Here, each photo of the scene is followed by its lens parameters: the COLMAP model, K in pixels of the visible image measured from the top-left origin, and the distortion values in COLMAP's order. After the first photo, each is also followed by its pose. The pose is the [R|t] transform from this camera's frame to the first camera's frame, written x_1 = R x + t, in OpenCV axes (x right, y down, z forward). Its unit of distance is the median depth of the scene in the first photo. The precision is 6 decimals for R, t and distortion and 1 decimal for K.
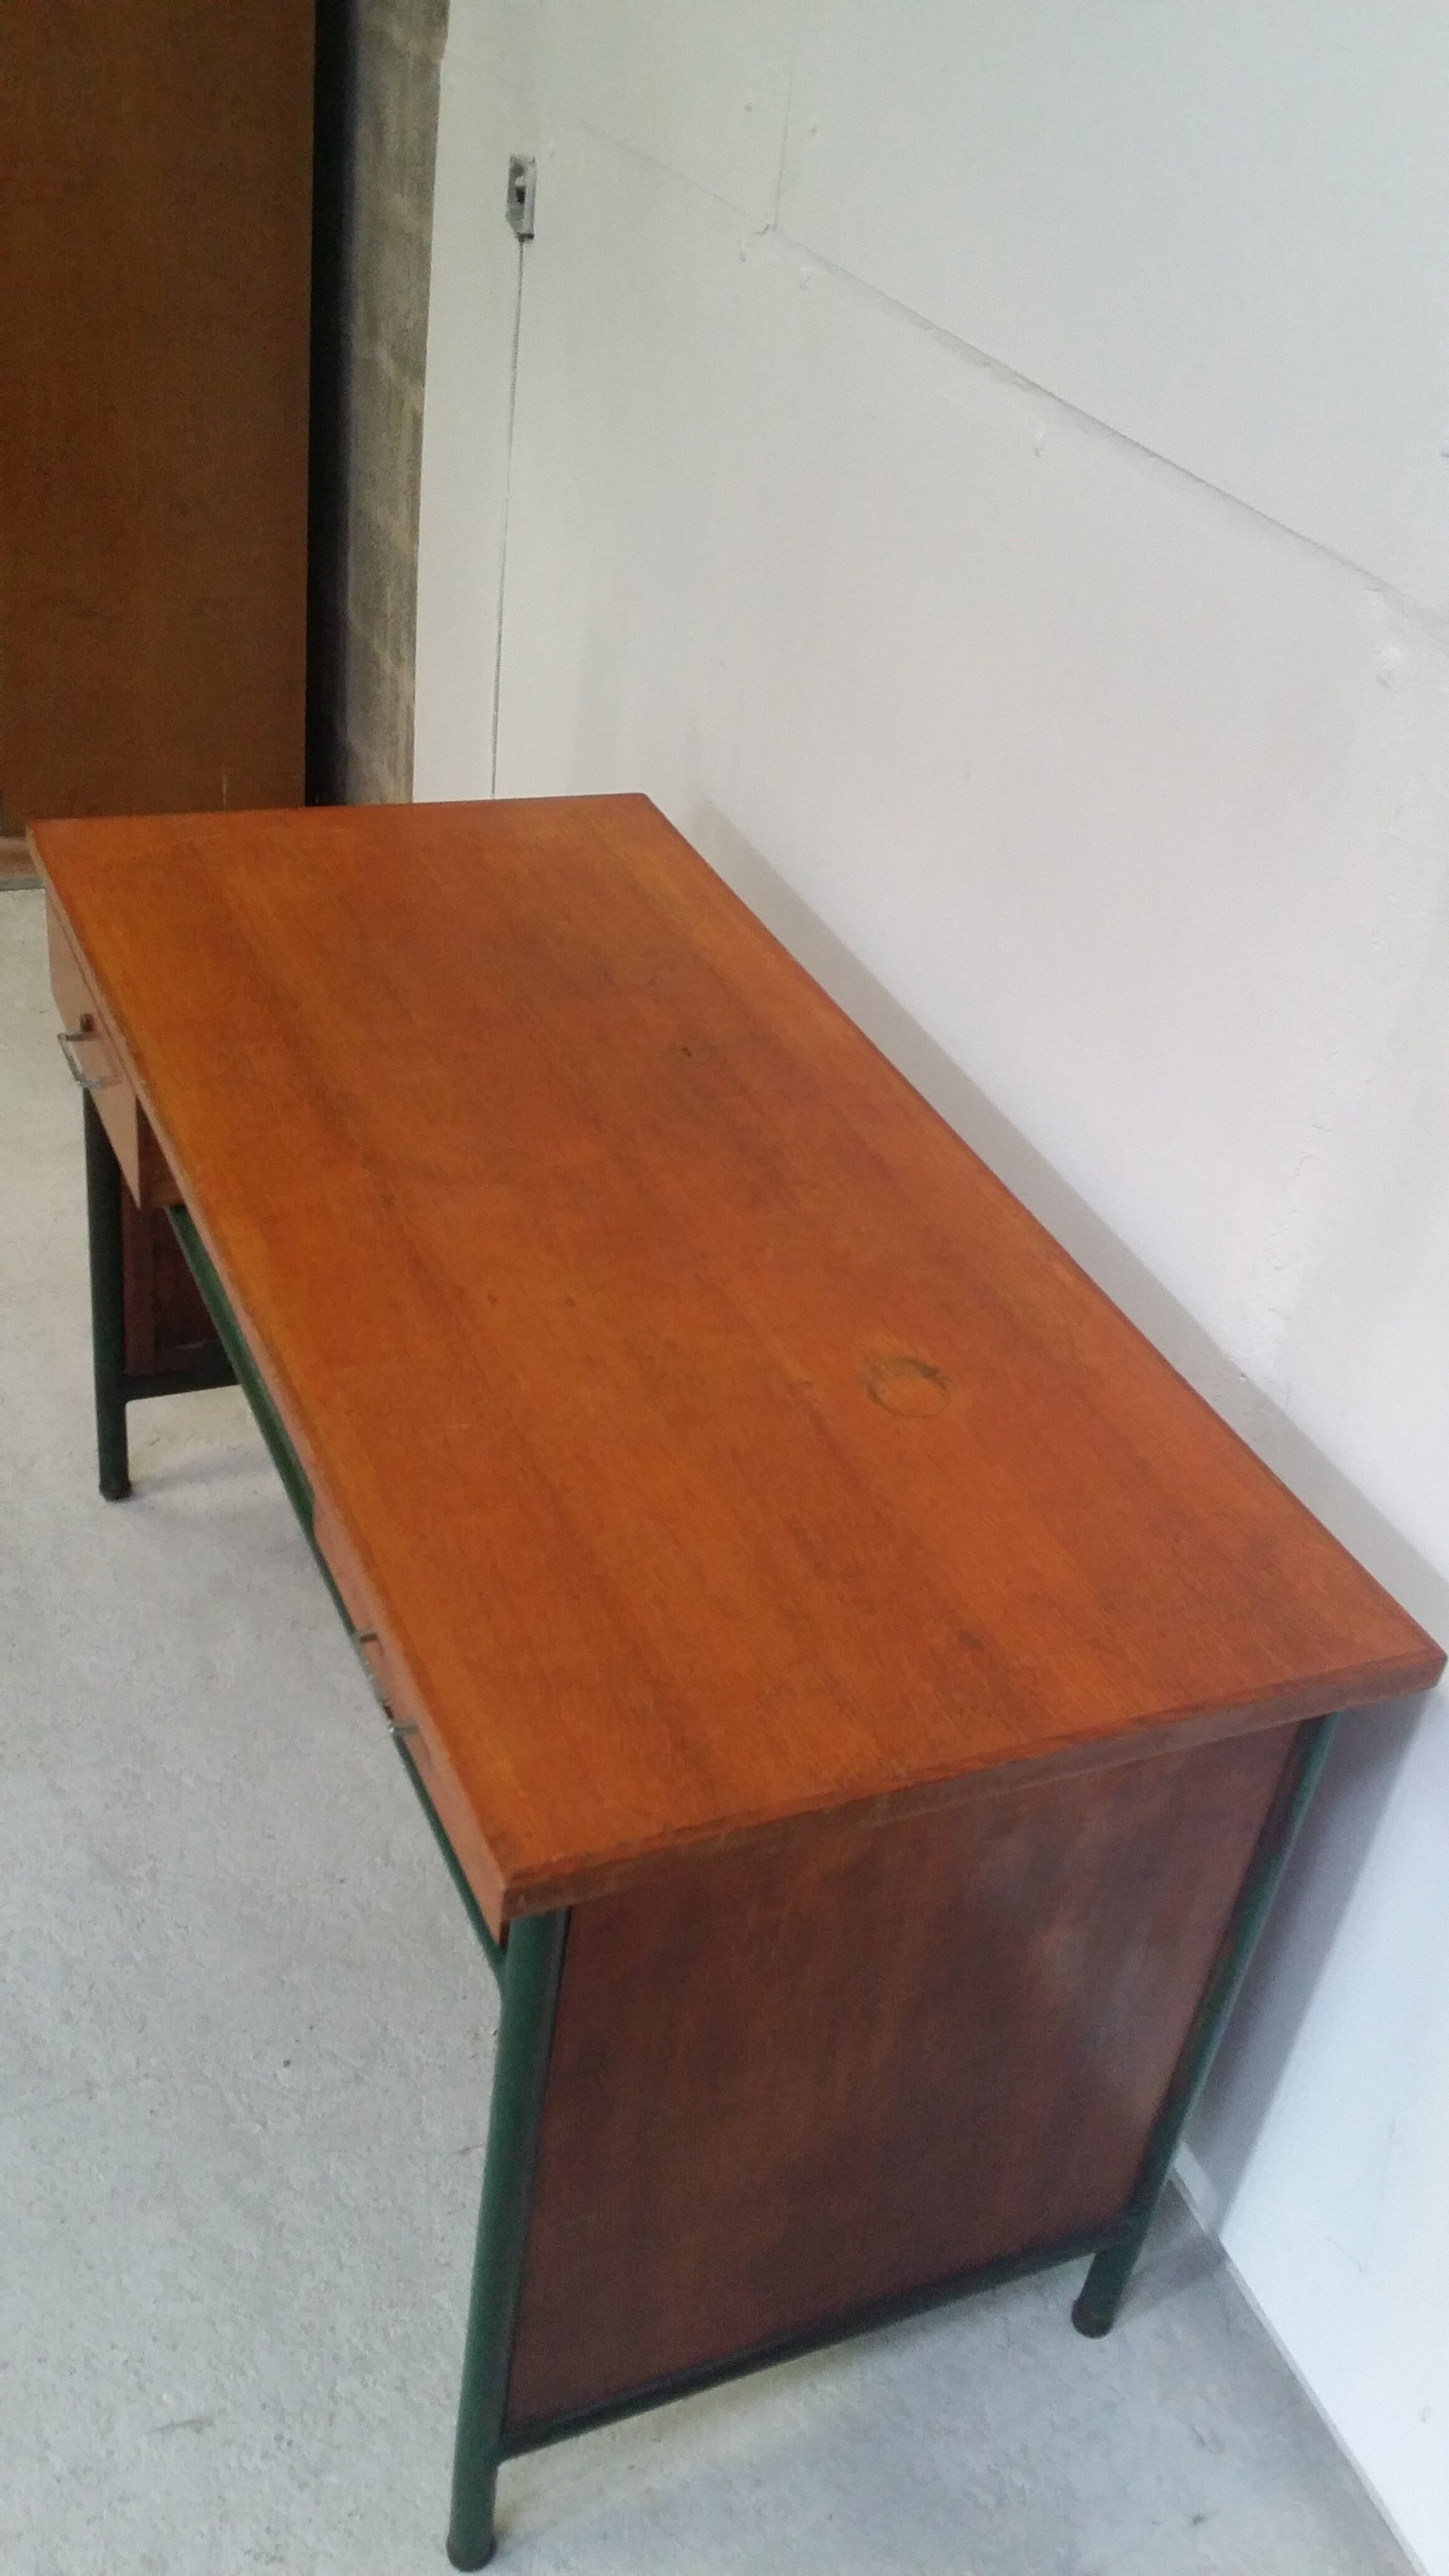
lens RADIAL K [[2294.6, 0, 723.8], [0, 2294.6, 1235.4], [0, 0, 1]] dist [-0.001706, -0.001531]
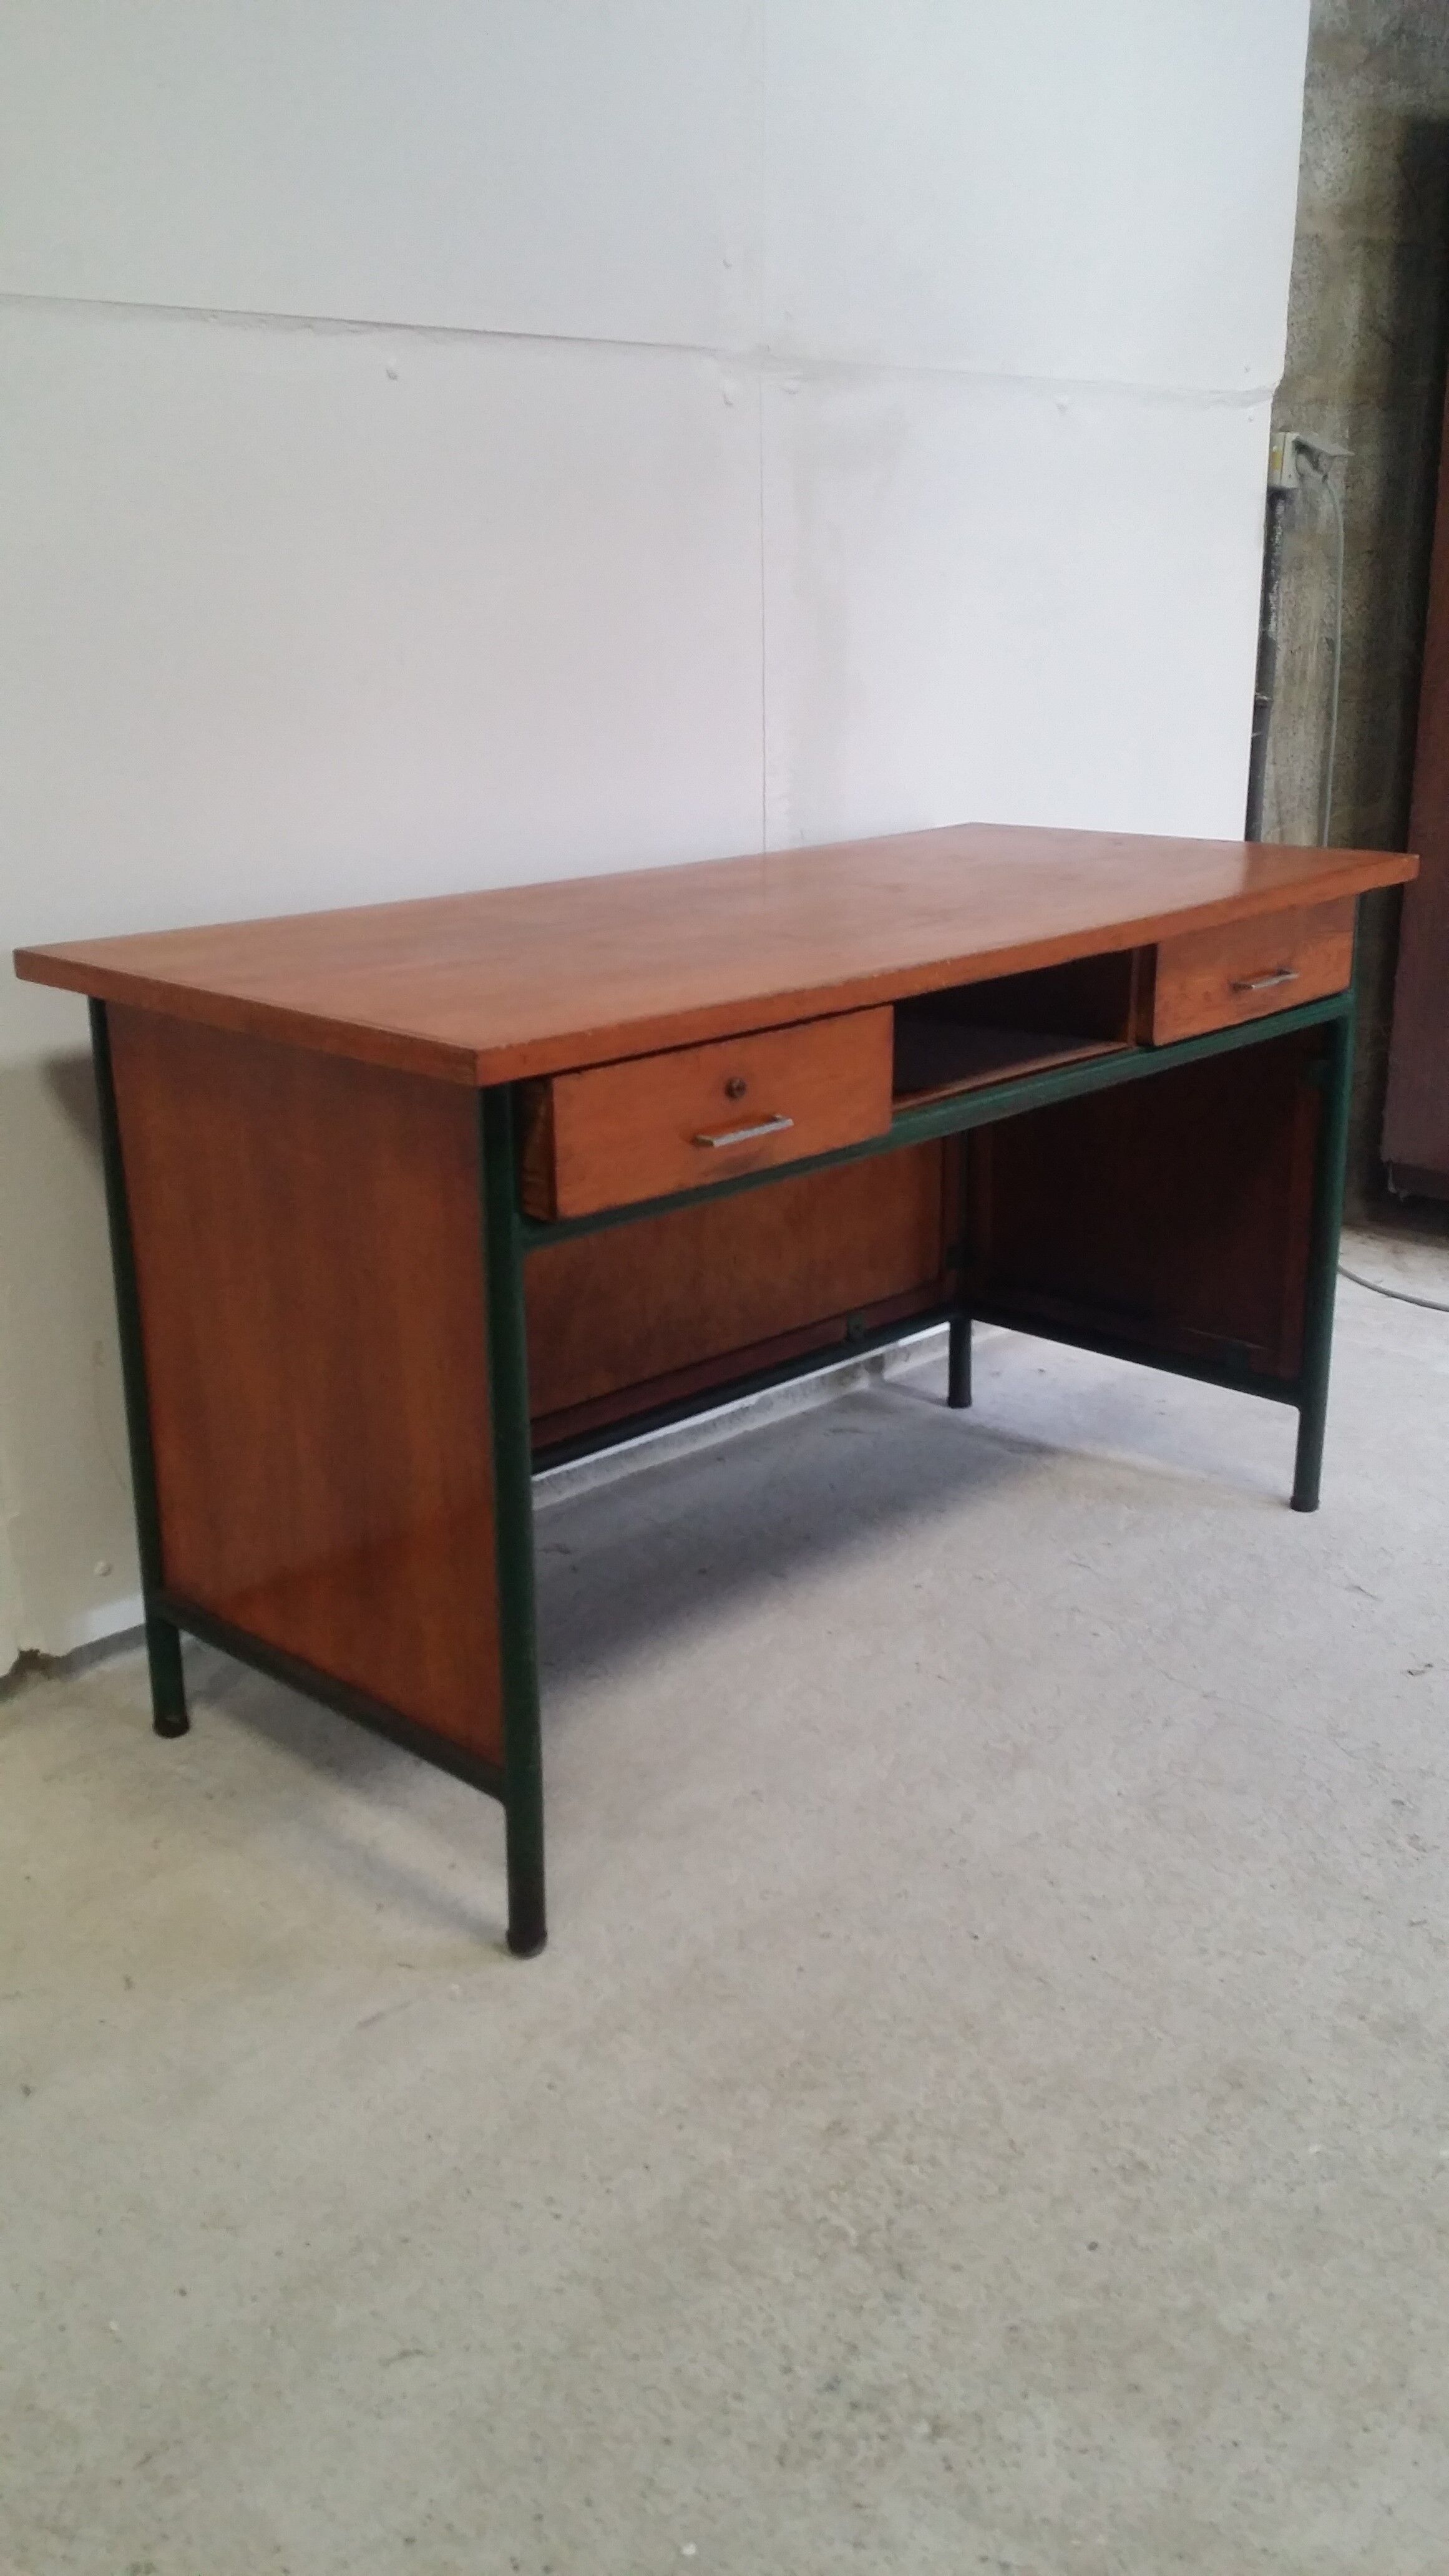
lens RADIAL K [[2329.5, 0, 723.8], [0, 2329.5, 1326.6], [0, 0, 1]] dist [-0.003167, -0.071073]
pose [[-0.379160, -0.356993, 0.853694, -1.181673], [0.498837, 0.698185, 0.513517, -0.517084], [-0.779359, 0.620559, -0.086643, 1.230511]]
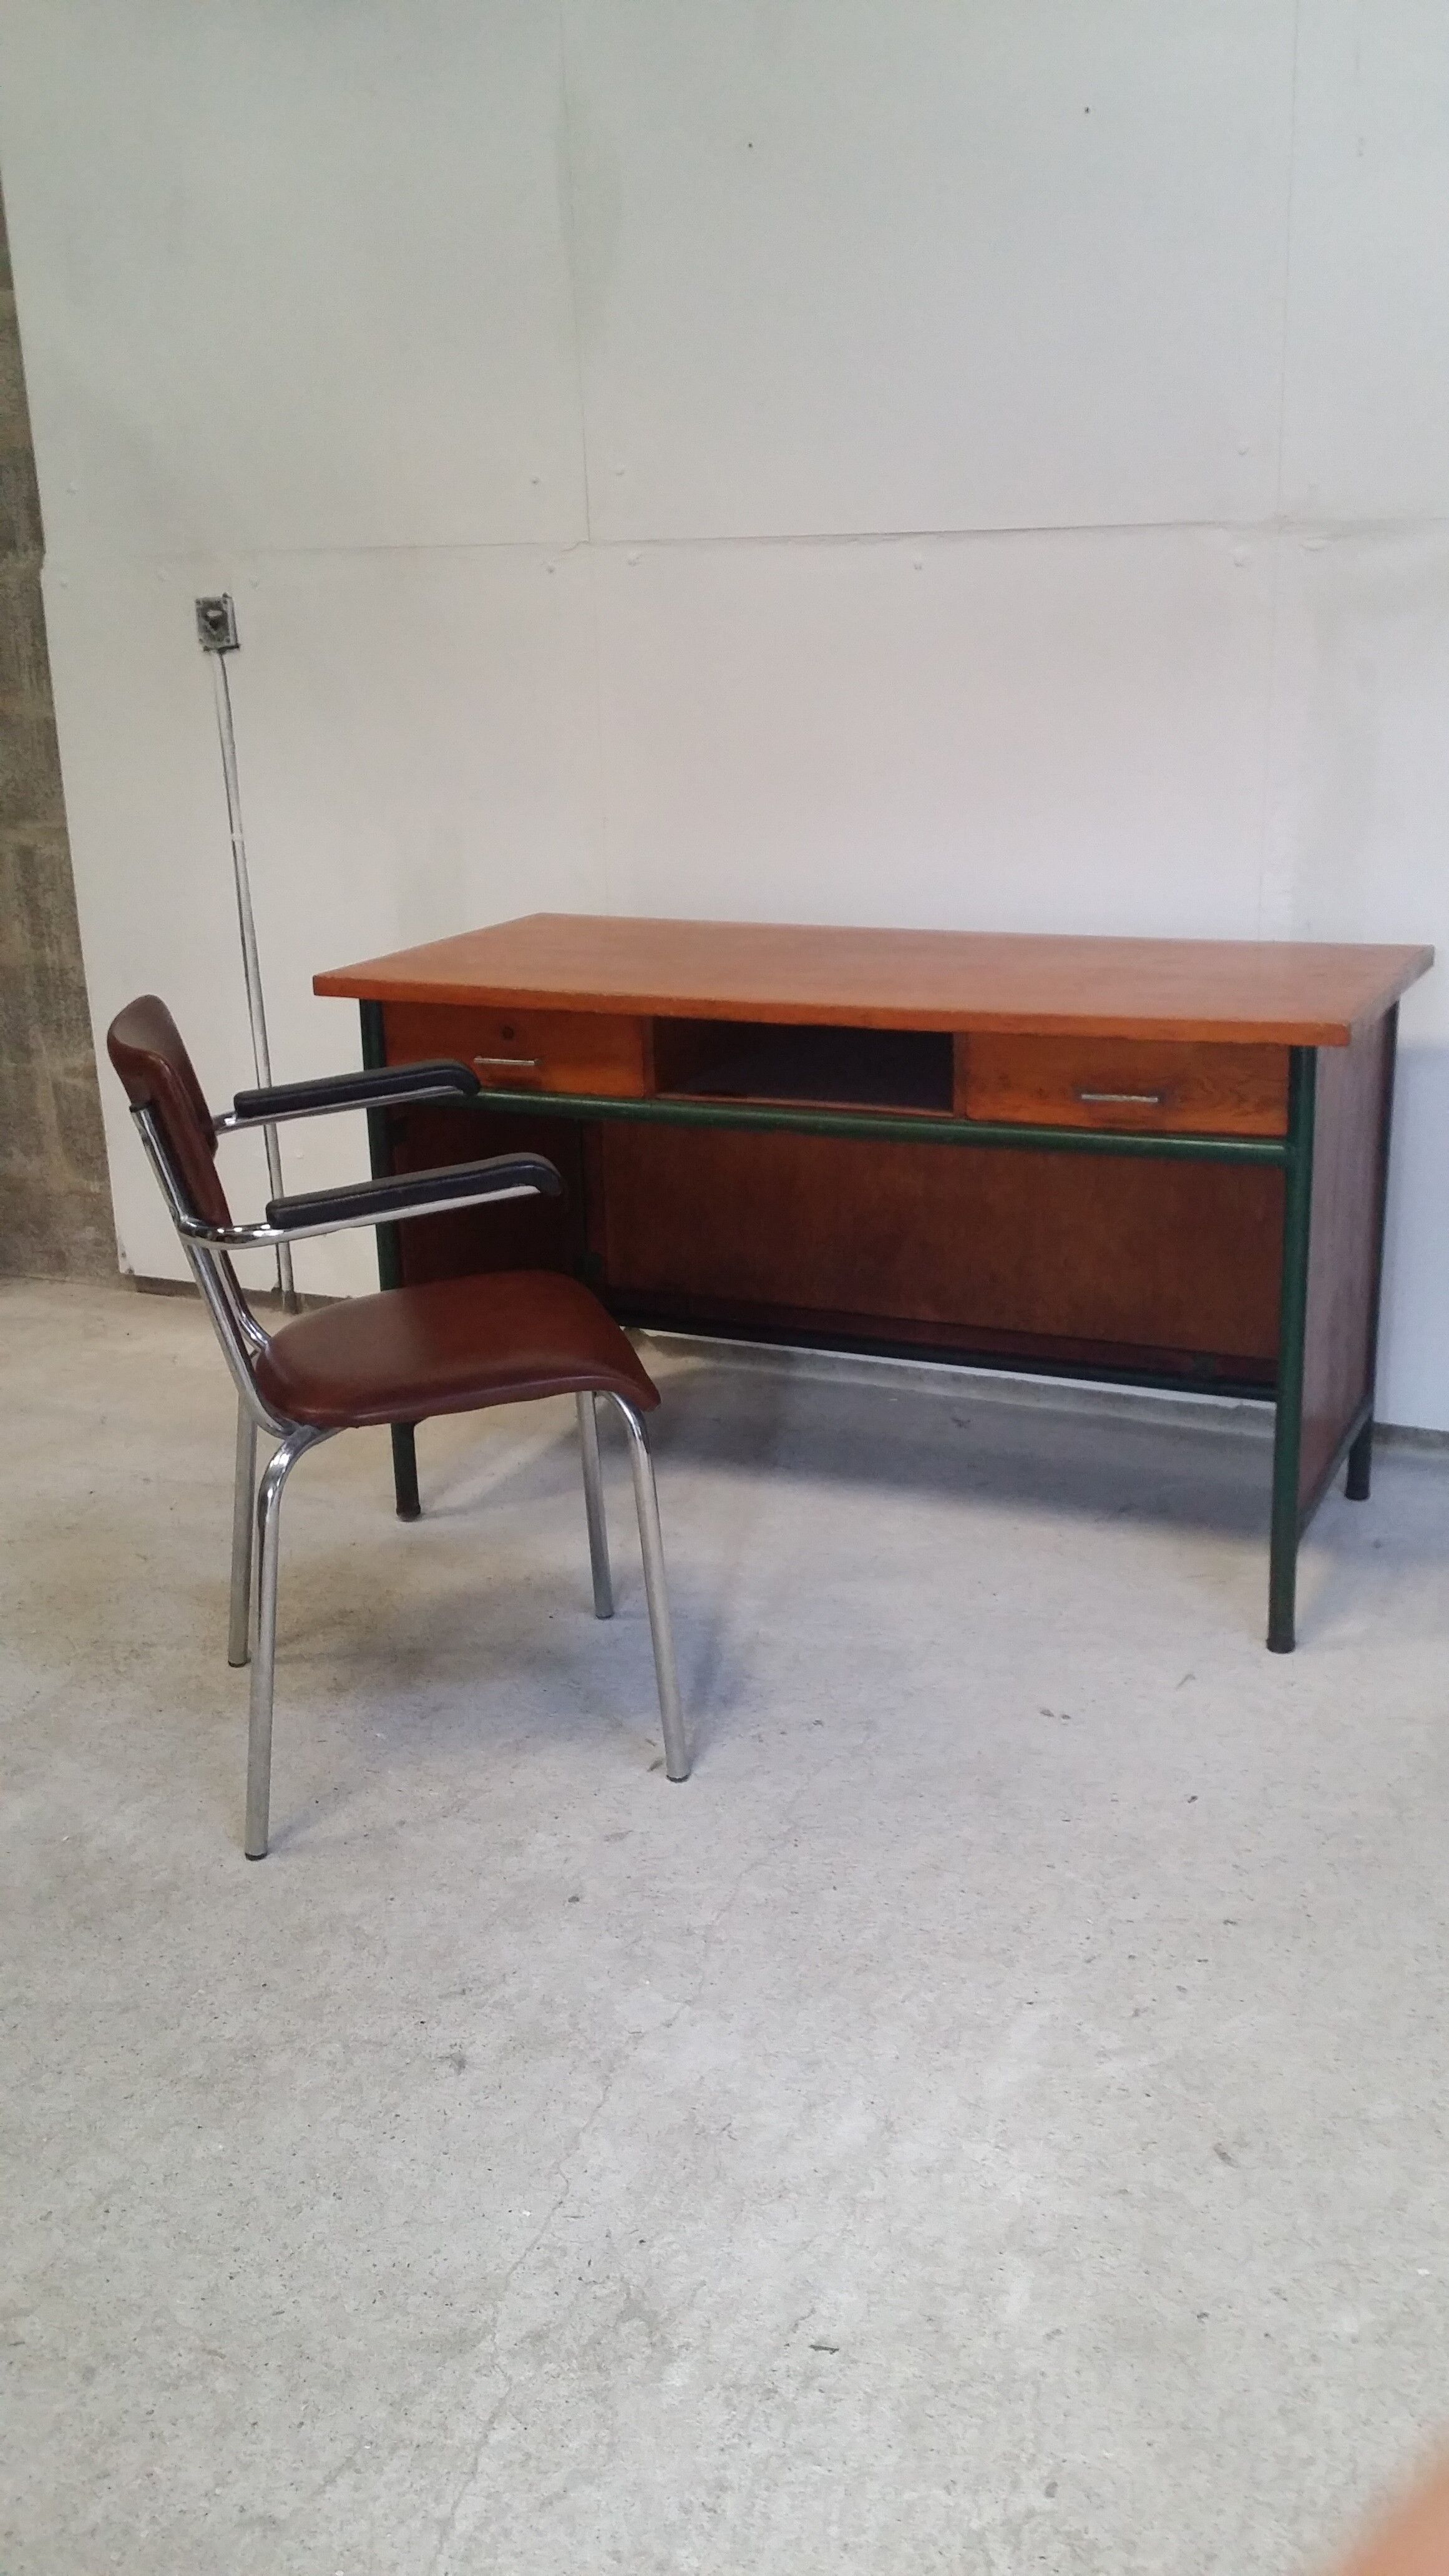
lens RADIAL K [[2329.5, 0, 723.8], [0, 2329.5, 1326.6], [0, 0, 1]] dist [-0.003167, -0.071073]
pose [[0.755833, -0.276445, 0.593545, -1.194839], [0.428690, 0.894128, -0.129461, 0.360468], [-0.494916, 0.352298, 0.794320, -0.186049]]
